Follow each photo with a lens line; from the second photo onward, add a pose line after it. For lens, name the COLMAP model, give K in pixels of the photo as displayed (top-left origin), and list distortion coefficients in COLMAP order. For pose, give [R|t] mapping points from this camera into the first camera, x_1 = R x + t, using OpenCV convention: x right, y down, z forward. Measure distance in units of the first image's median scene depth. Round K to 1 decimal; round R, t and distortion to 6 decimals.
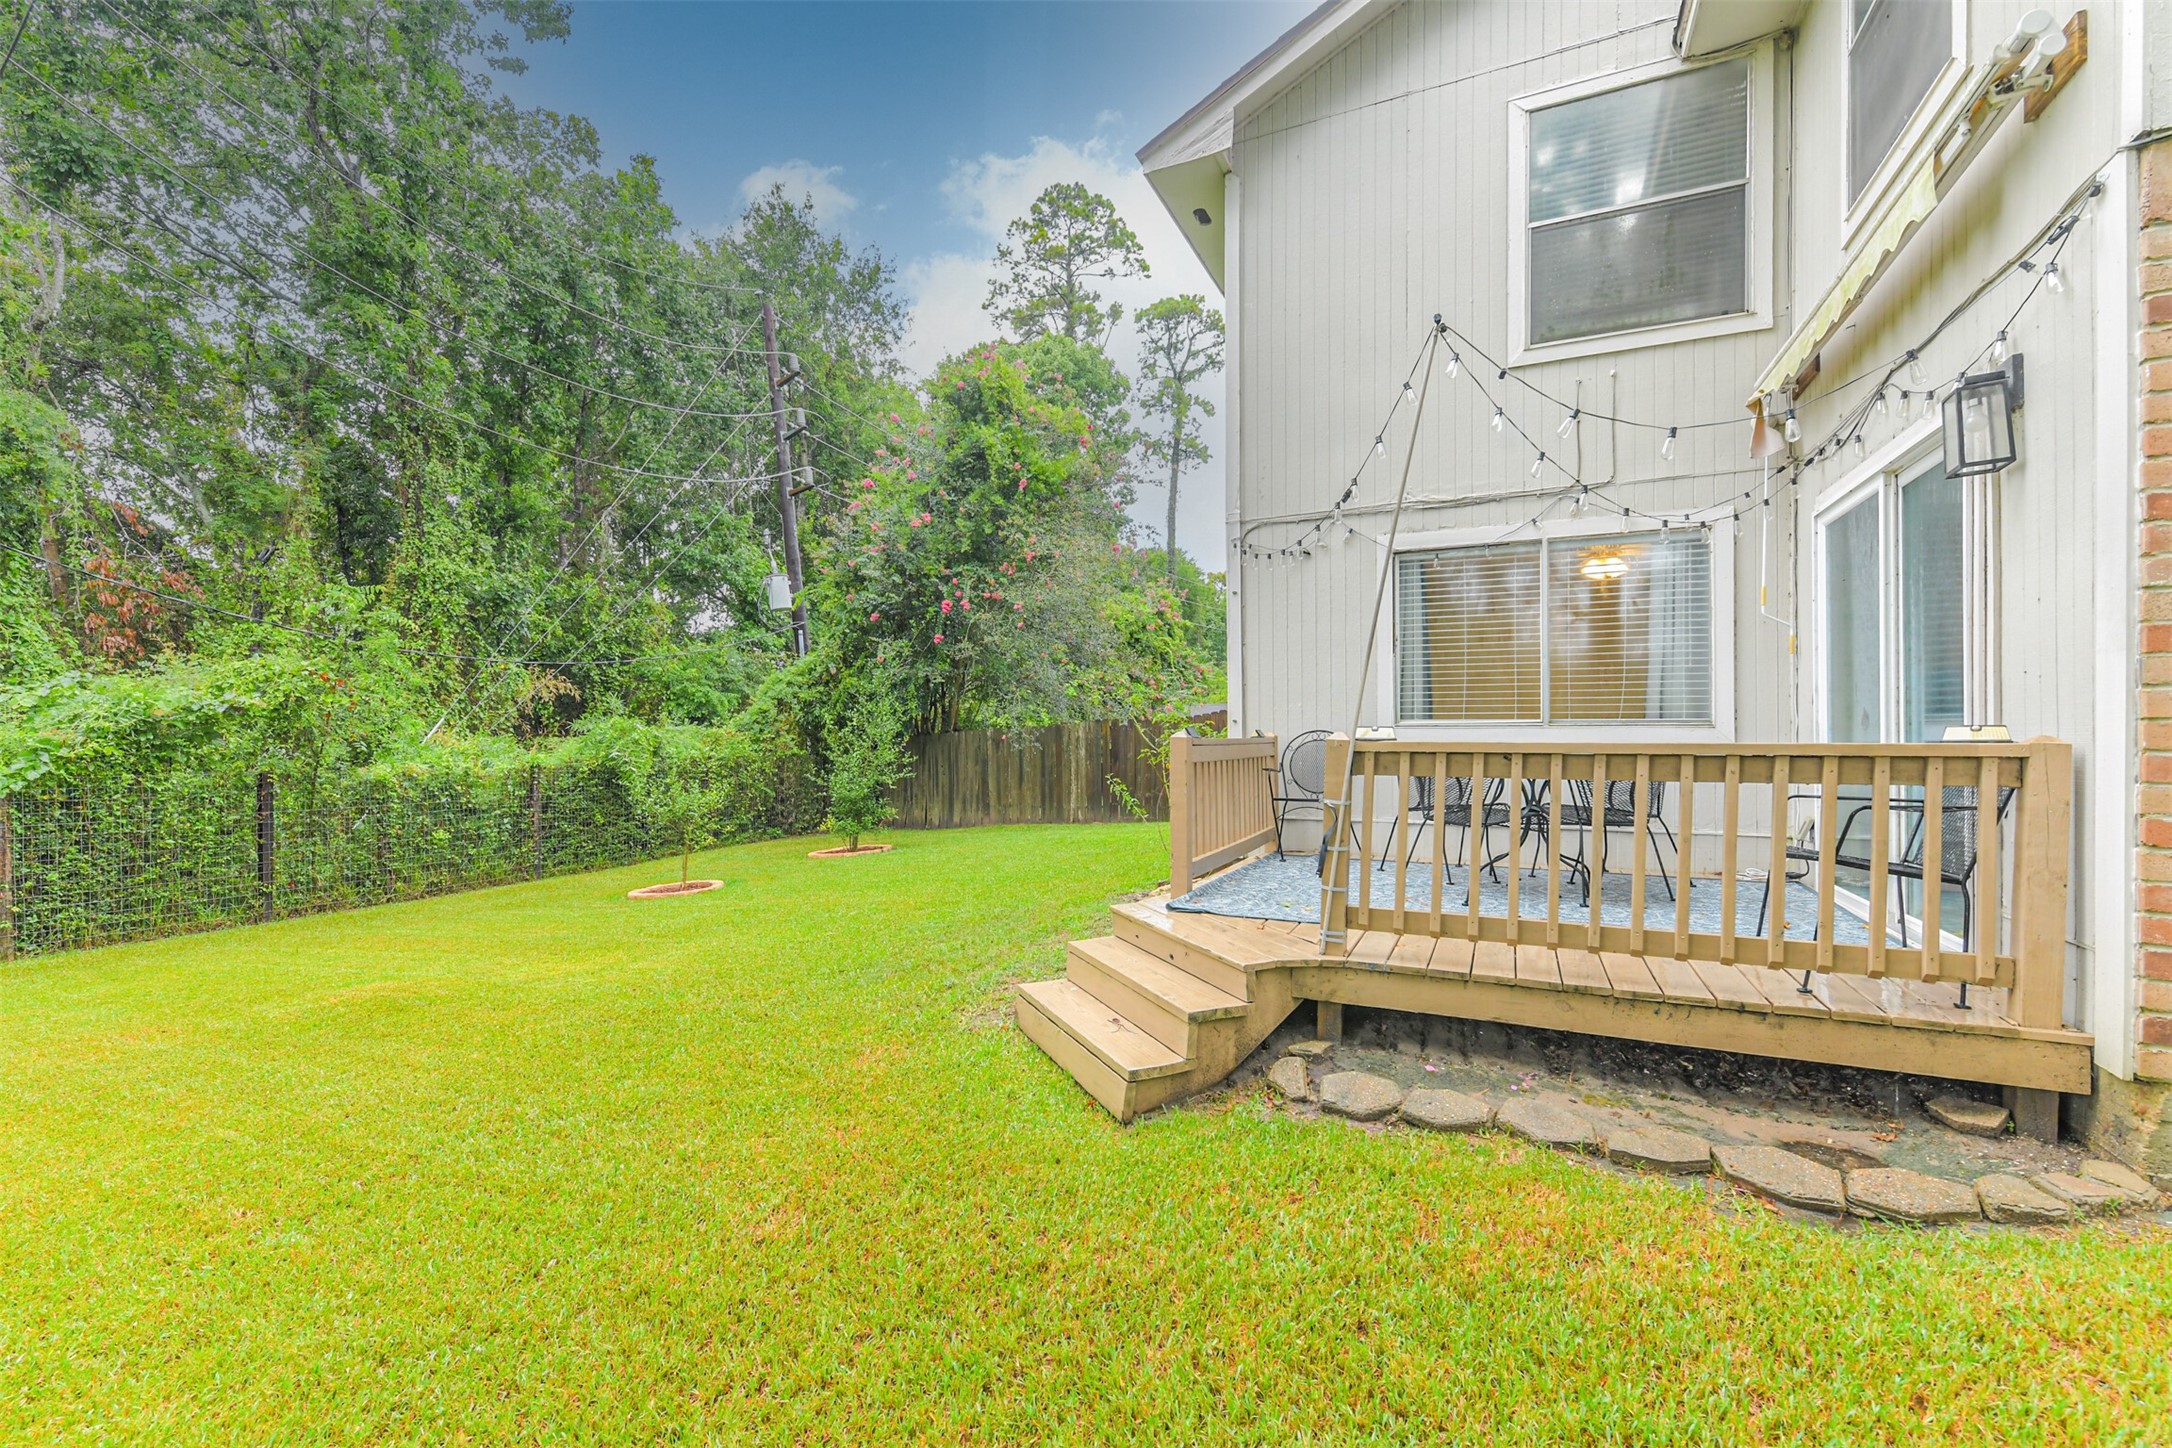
lens RADIAL K [[921.5, 0, 1096.8], [0, 921.5, 736.8], [0, 0, 1]] dist [-0.002310, -0.000564]
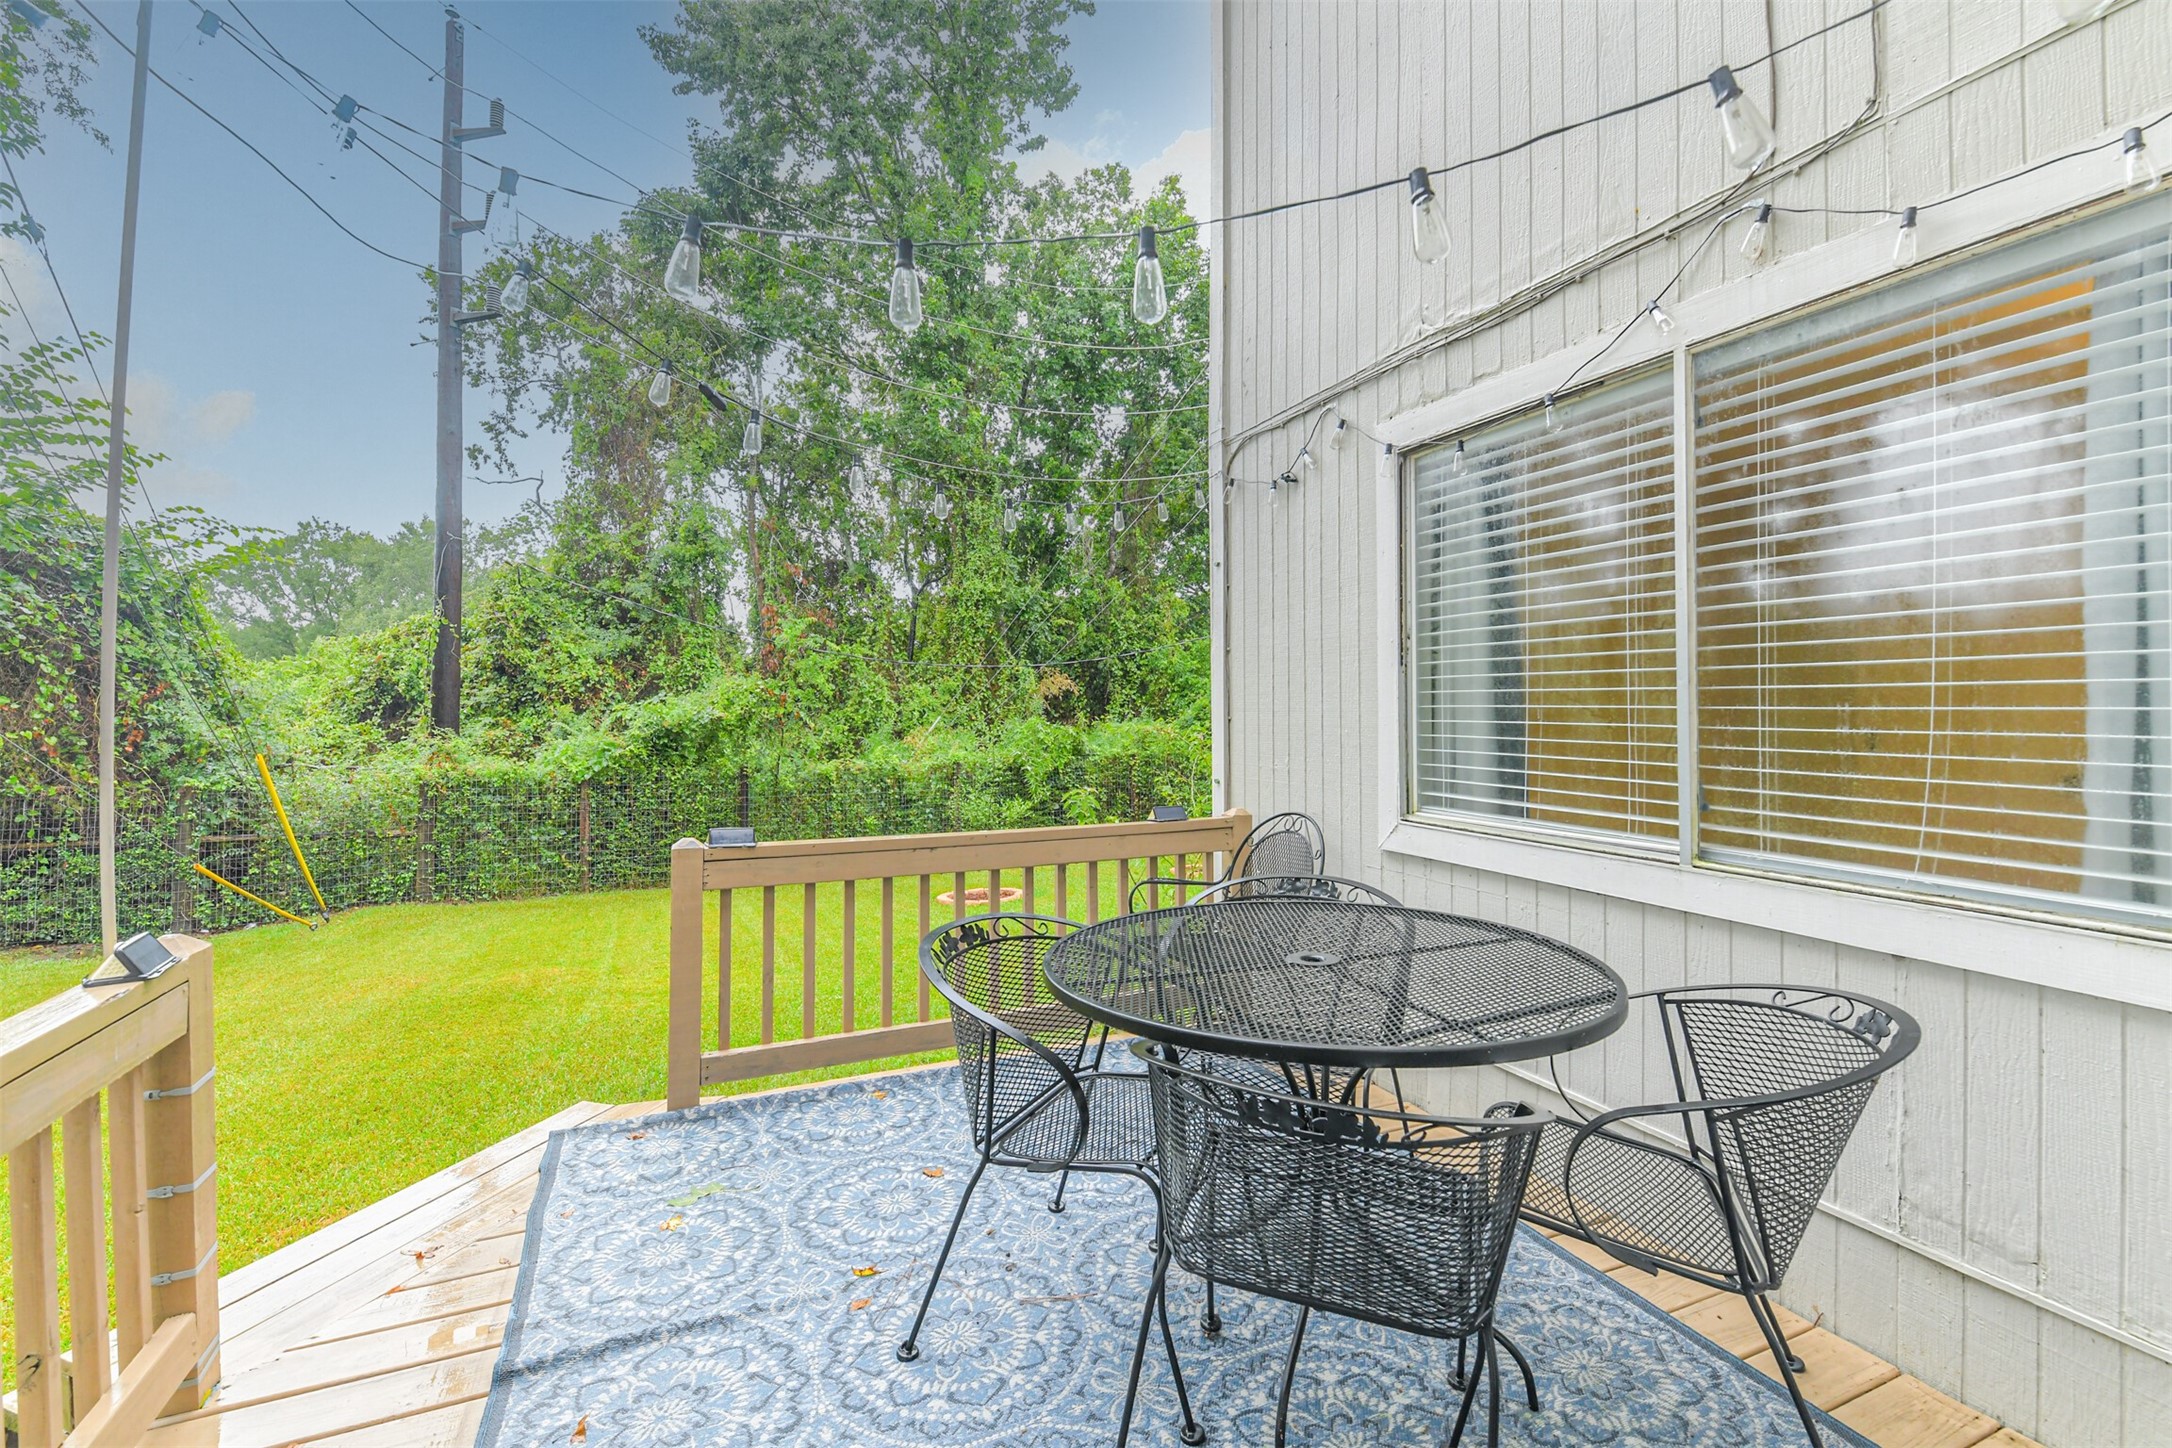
lens RADIAL K [[921.5, 0, 1082.1], [0, 921.5, 708.4], [0, 0, 1]] dist [-0.002310, -0.000564]
pose [[0.742760, -0.000464, -0.669558, 0.384573], [-0.000156, 1.000000, -0.000866, -0.050024], [0.669558, 0.000747, 0.742759, 0.395993]]
